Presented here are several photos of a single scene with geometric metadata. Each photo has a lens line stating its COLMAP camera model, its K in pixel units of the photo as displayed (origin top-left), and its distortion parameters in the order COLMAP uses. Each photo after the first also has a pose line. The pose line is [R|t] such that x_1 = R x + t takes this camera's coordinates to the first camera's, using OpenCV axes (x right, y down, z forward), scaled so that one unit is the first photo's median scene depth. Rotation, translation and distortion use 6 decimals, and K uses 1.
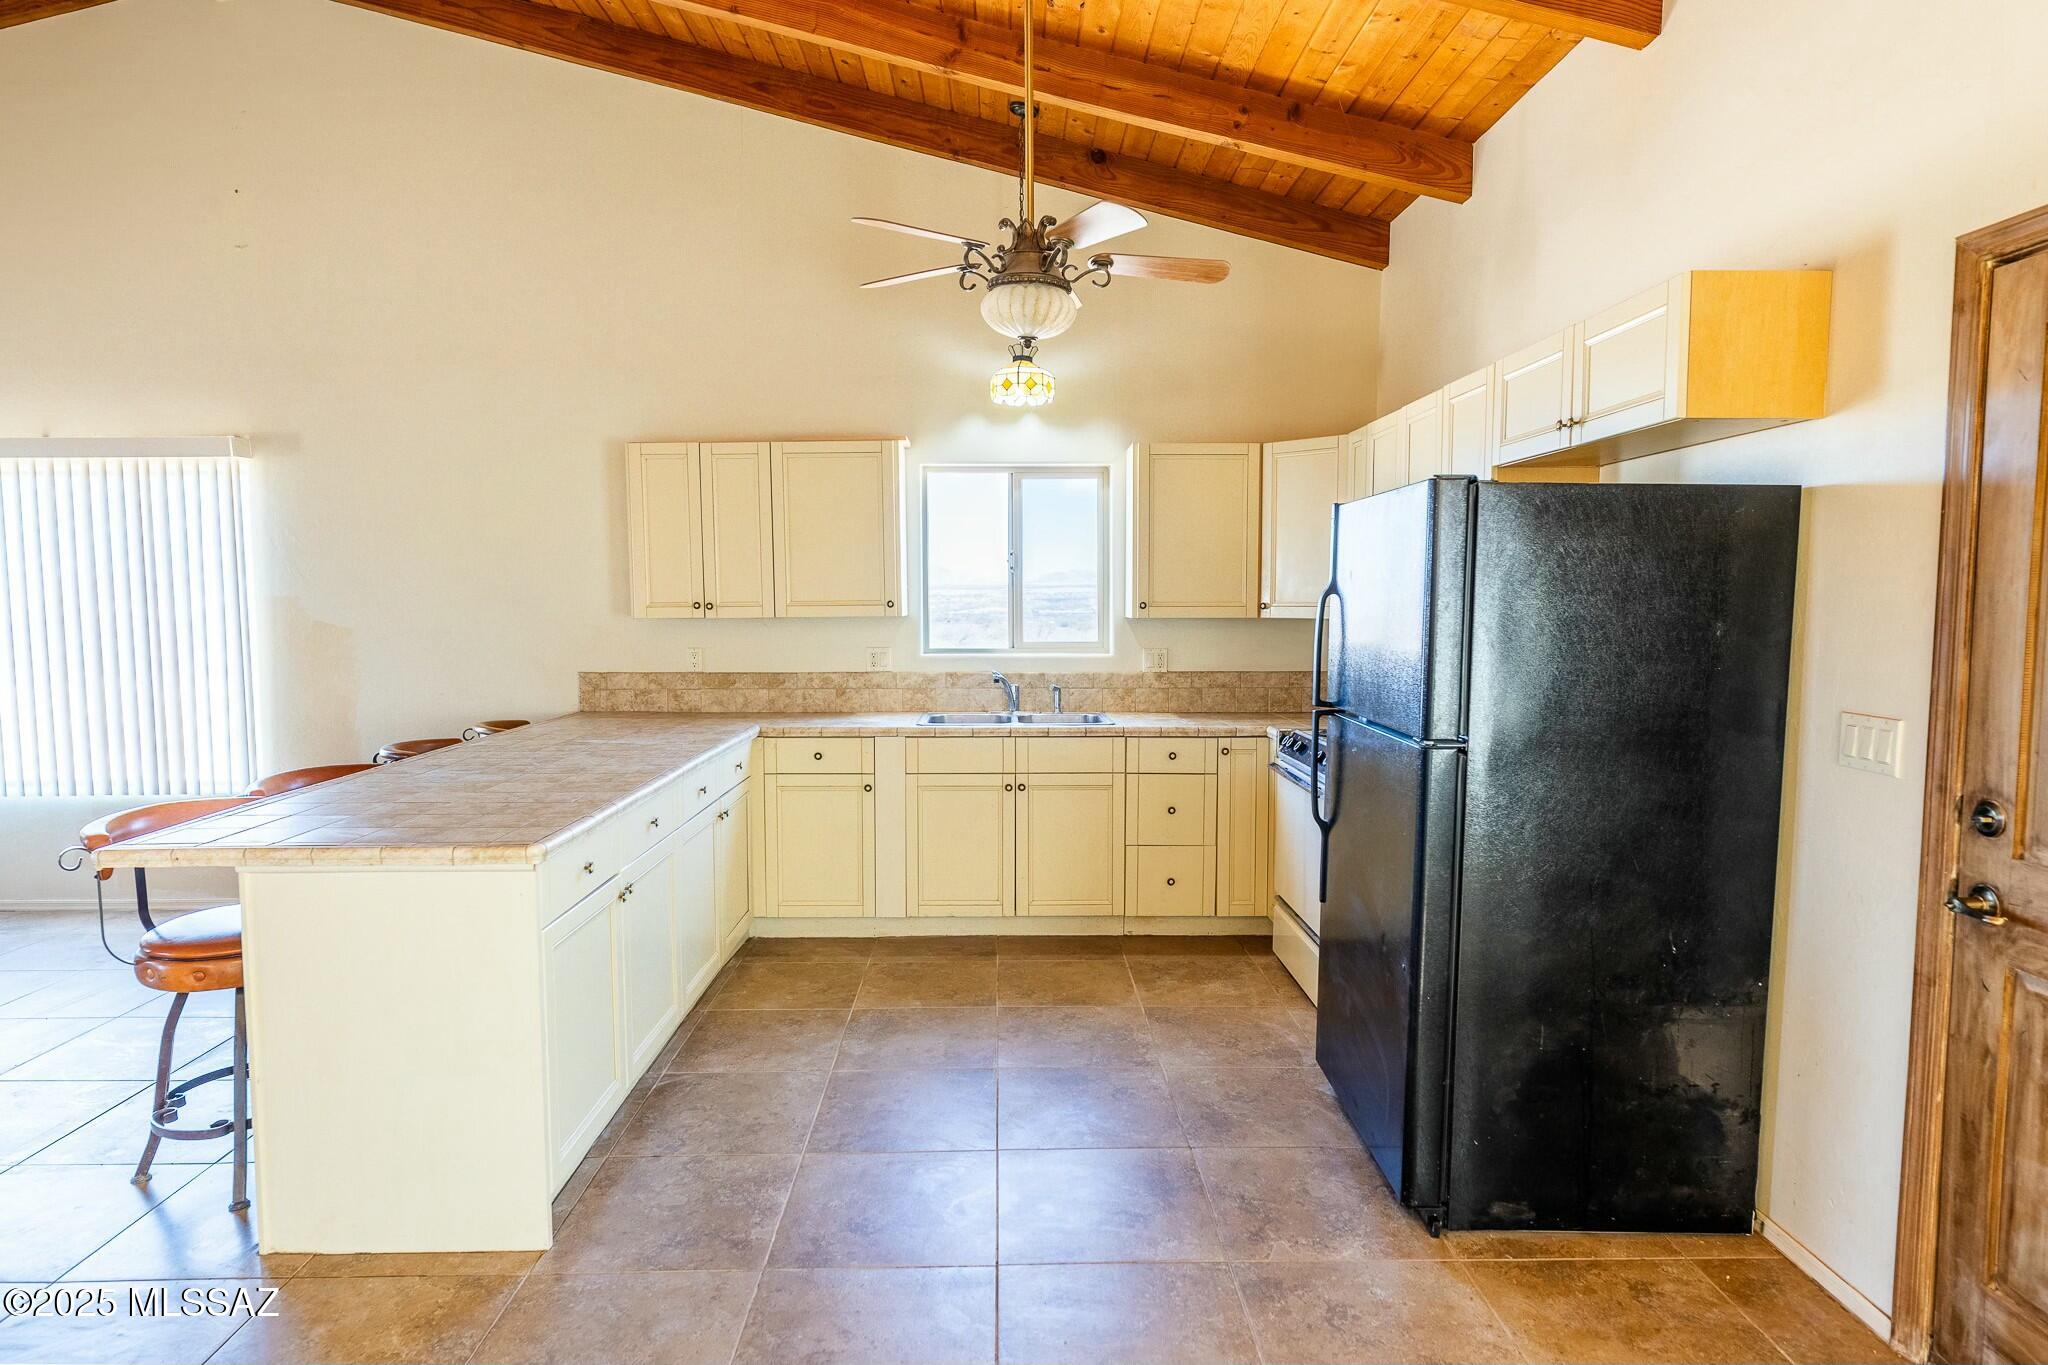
lens RADIAL K [[1152.6, 0, 1017.0], [0, 1152.6, 683.8], [0, 0, 1]] dist [-0.001726, 0.000056]
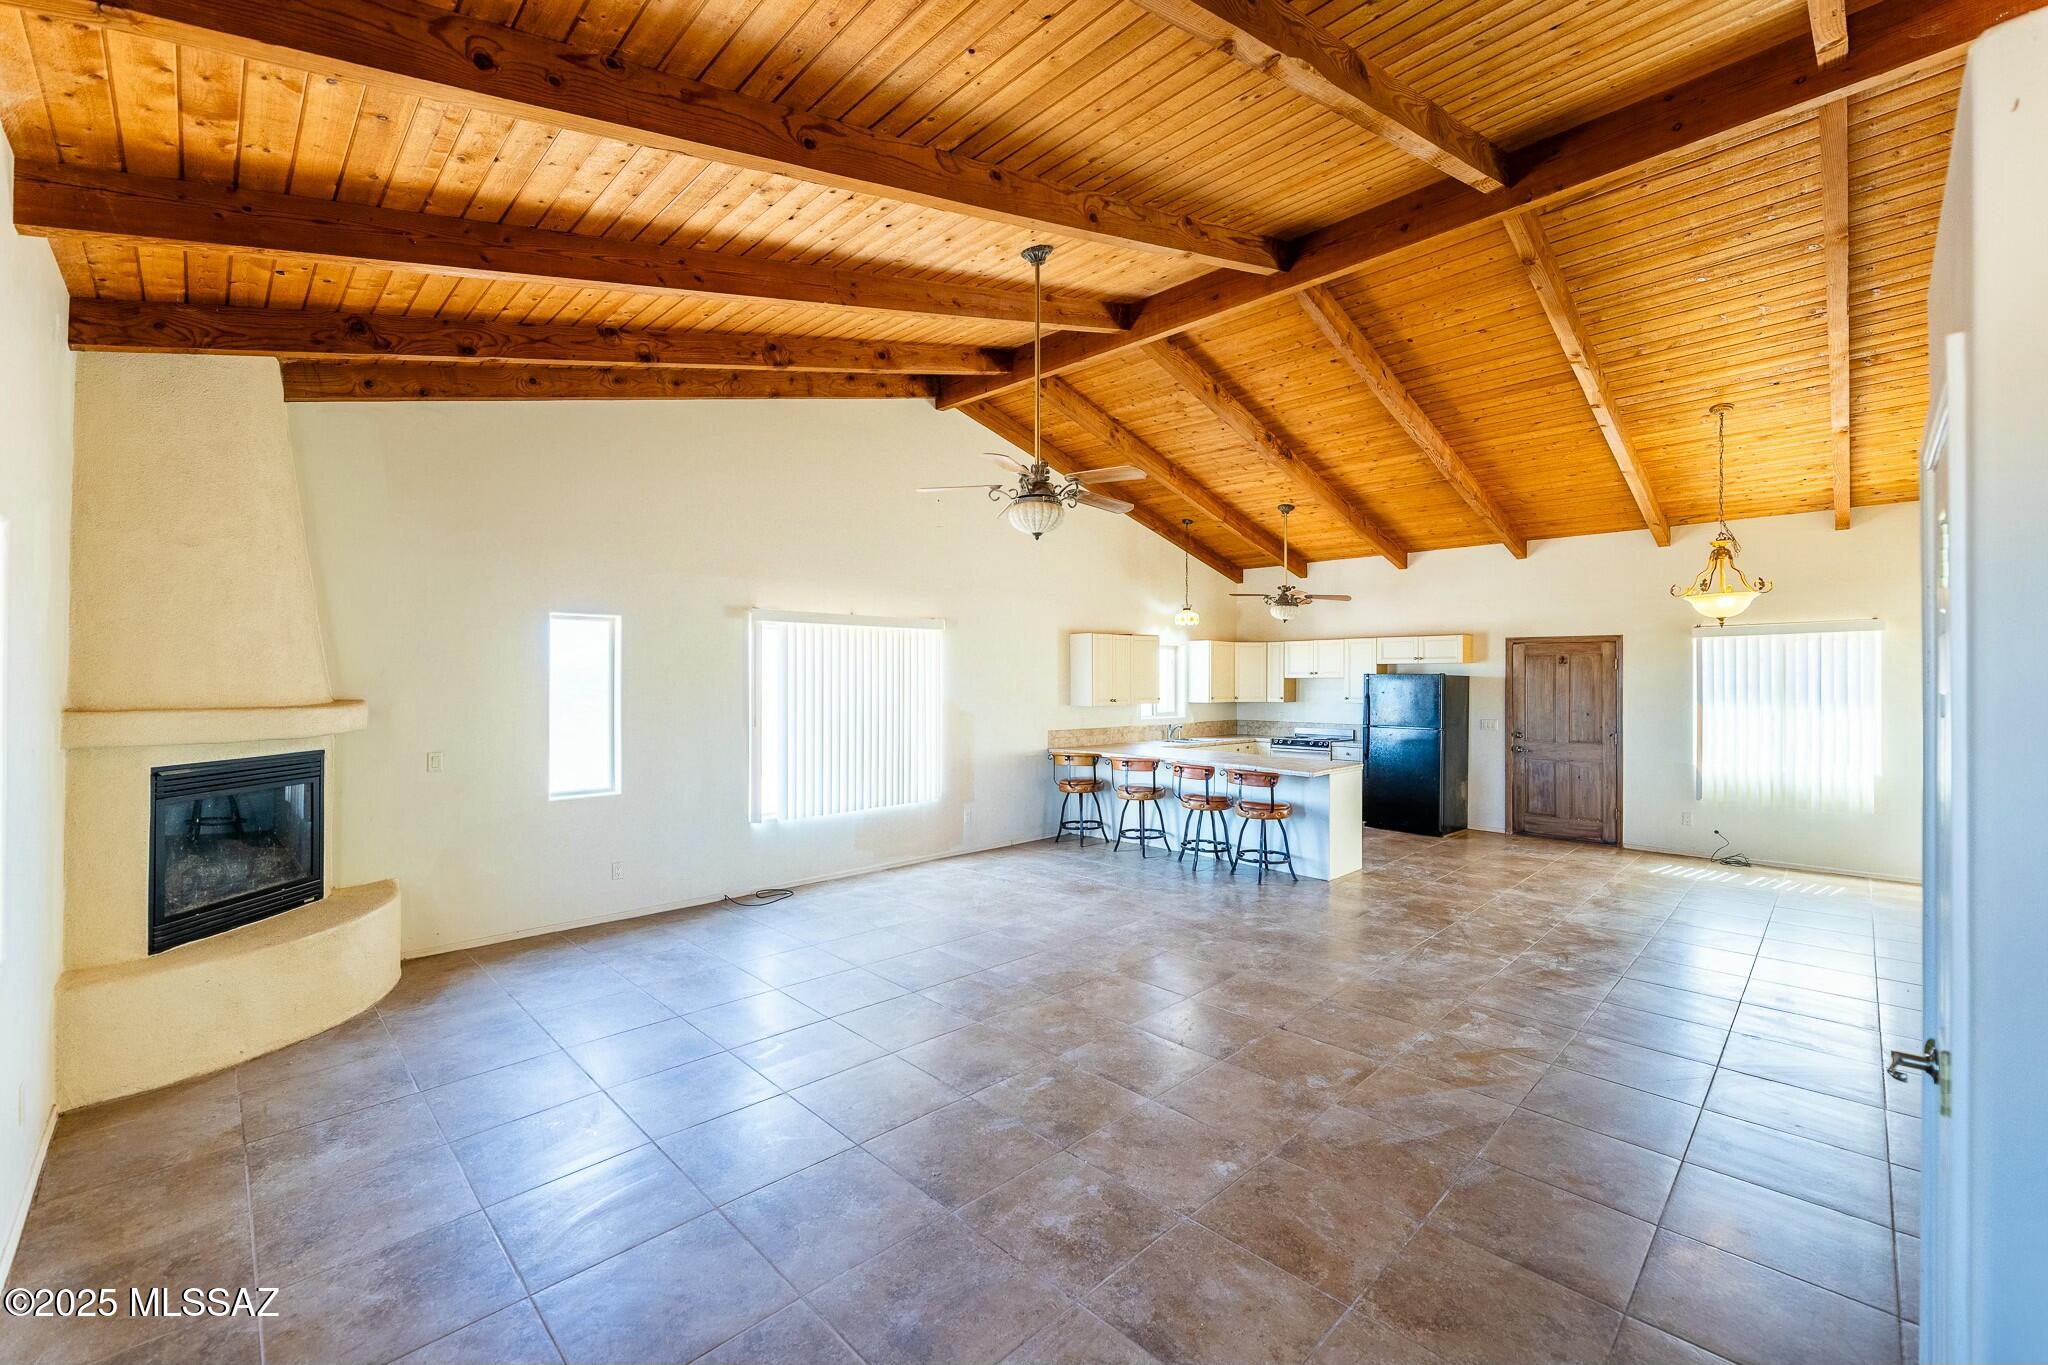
lens RADIAL K [[827.5, 0, 1025.3], [0, 827.5, 676.0], [0, 0, 1]] dist [0.000470, 0.000007]
pose [[0.720495, 0.005766, 0.693436, -1.621286], [0.050122, 0.996917, -0.060367, -0.023052], [-0.691646, 0.078250, 0.717985, -0.136423]]
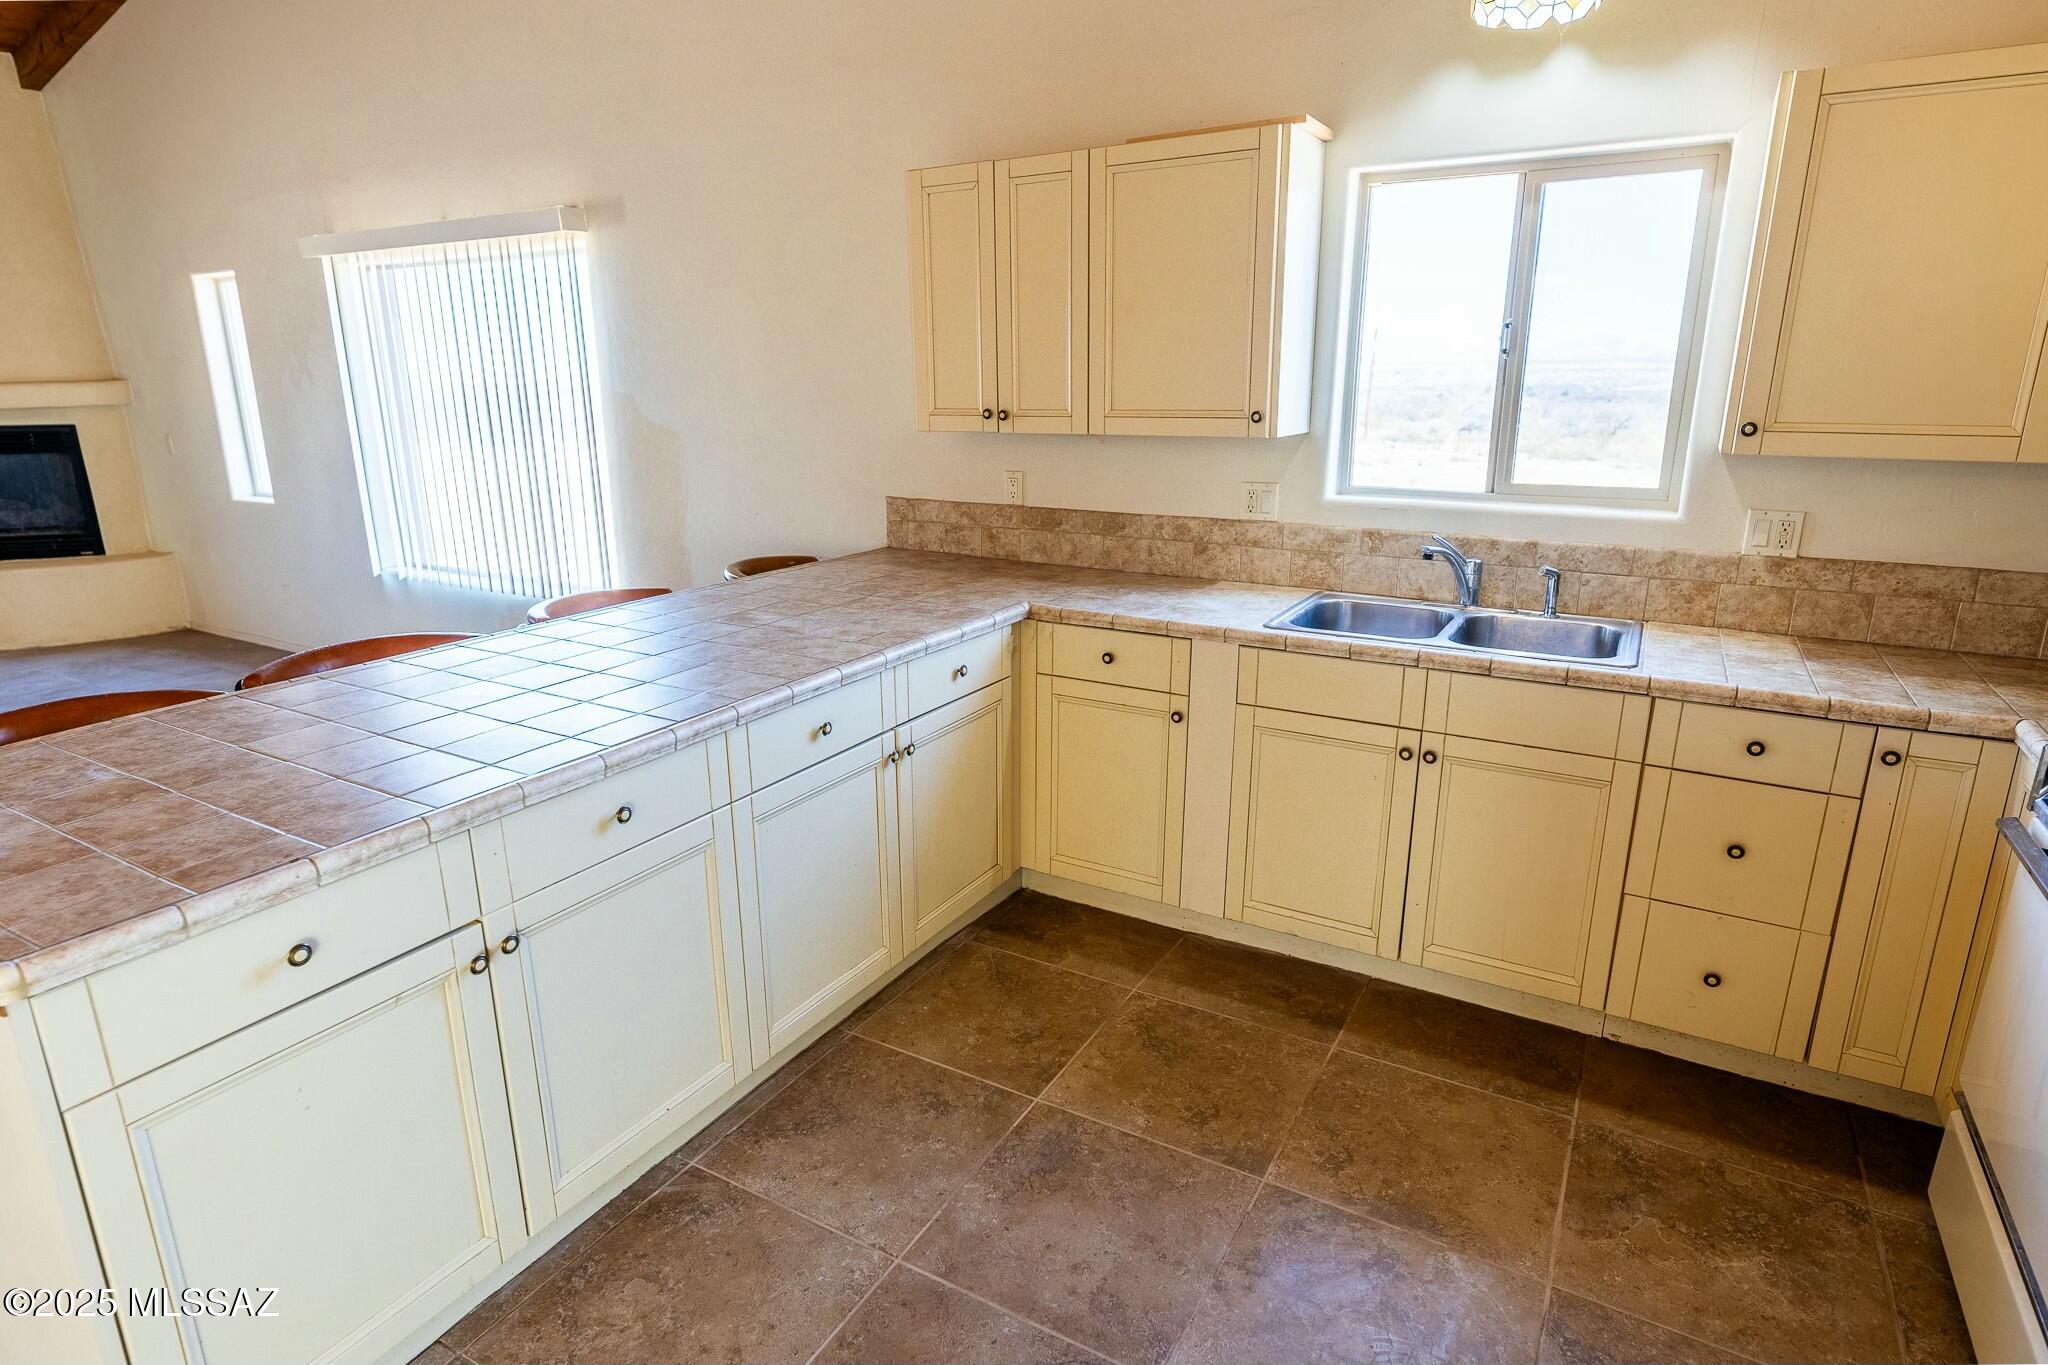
lens RADIAL K [[1101.3, 0, 1023.2], [0, 1101.3, 678.2], [0, 0, 1]] dist [0.000115, -0.000828]
pose [[0.858395, 0.136168, -0.494588, 0.089893], [-0.038275, 0.978441, 0.202950, -0.047506], [0.511560, -0.155281, 0.845100, 0.424034]]
